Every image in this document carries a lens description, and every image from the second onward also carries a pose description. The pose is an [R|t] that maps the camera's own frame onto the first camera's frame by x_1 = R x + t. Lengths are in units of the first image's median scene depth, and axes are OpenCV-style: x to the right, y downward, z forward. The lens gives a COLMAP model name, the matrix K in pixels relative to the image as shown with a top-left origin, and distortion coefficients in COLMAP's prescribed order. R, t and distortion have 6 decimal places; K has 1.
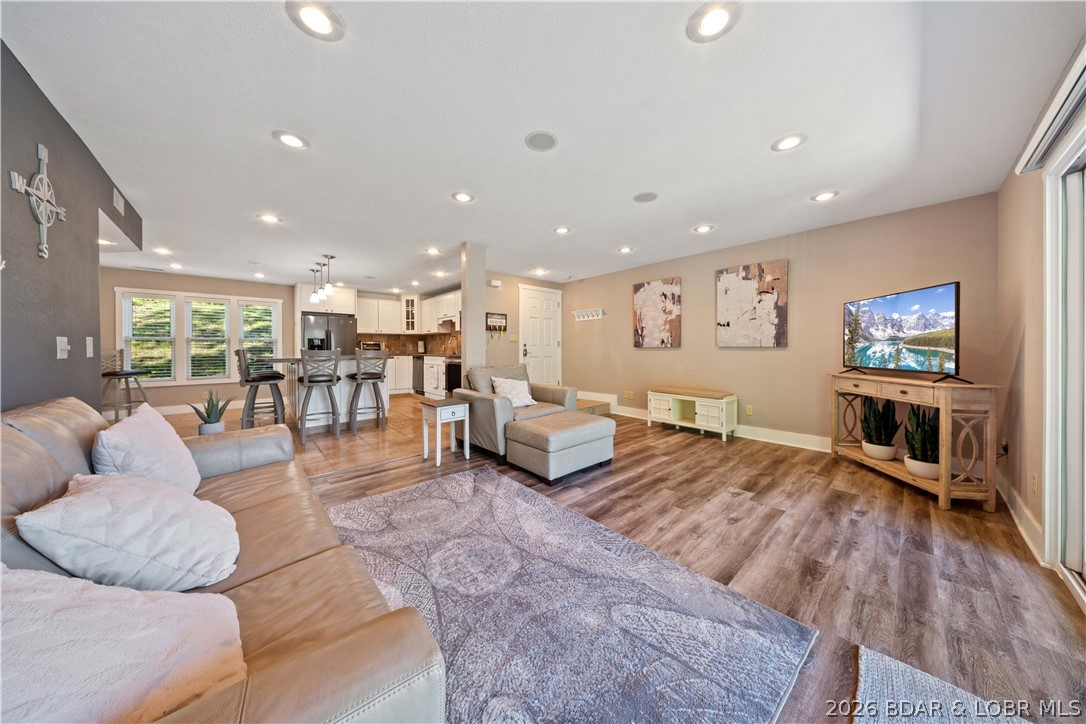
lens RADIAL K [[333.1, 0, 547.1], [0, 333.1, 349.9], [0, 0, 1]] dist [0.000282, -0.000062]
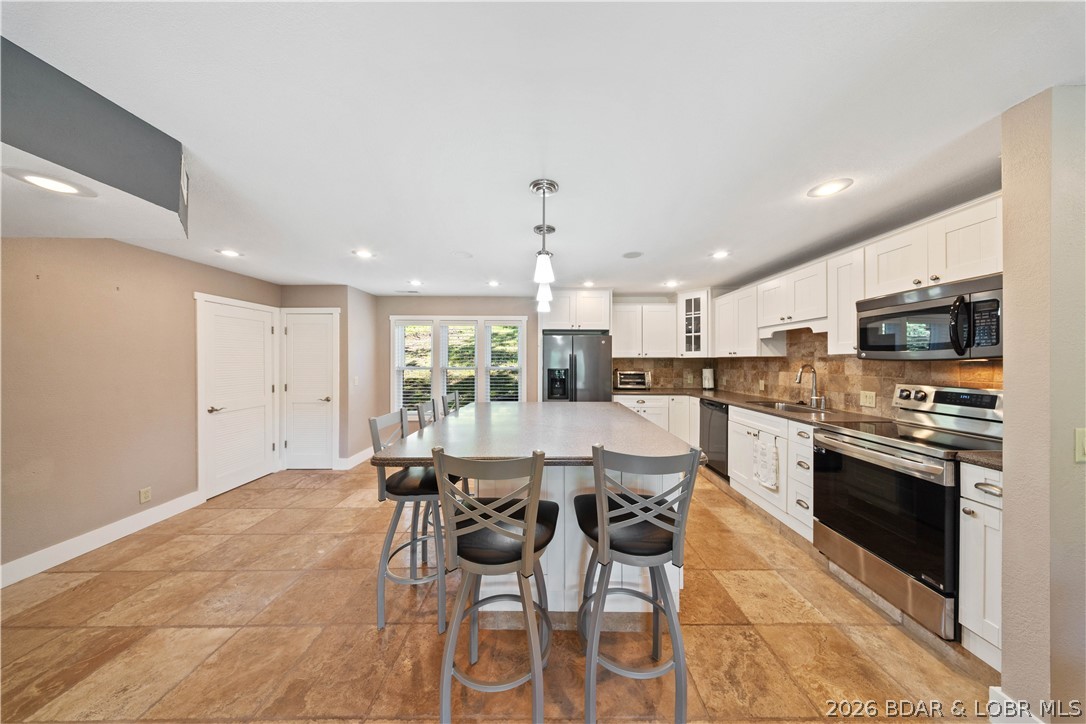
lens RADIAL K [[316.2, 0, 547.0], [0, 316.2, 360.4], [0, 0, 1]] dist [0.000420, -0.000046]
pose [[0.743991, 0.005114, -0.668170, -0.373834], [-0.007362, 0.999973, -0.000544, -0.066373], [0.668149, 0.005324, 0.744008, 0.676065]]
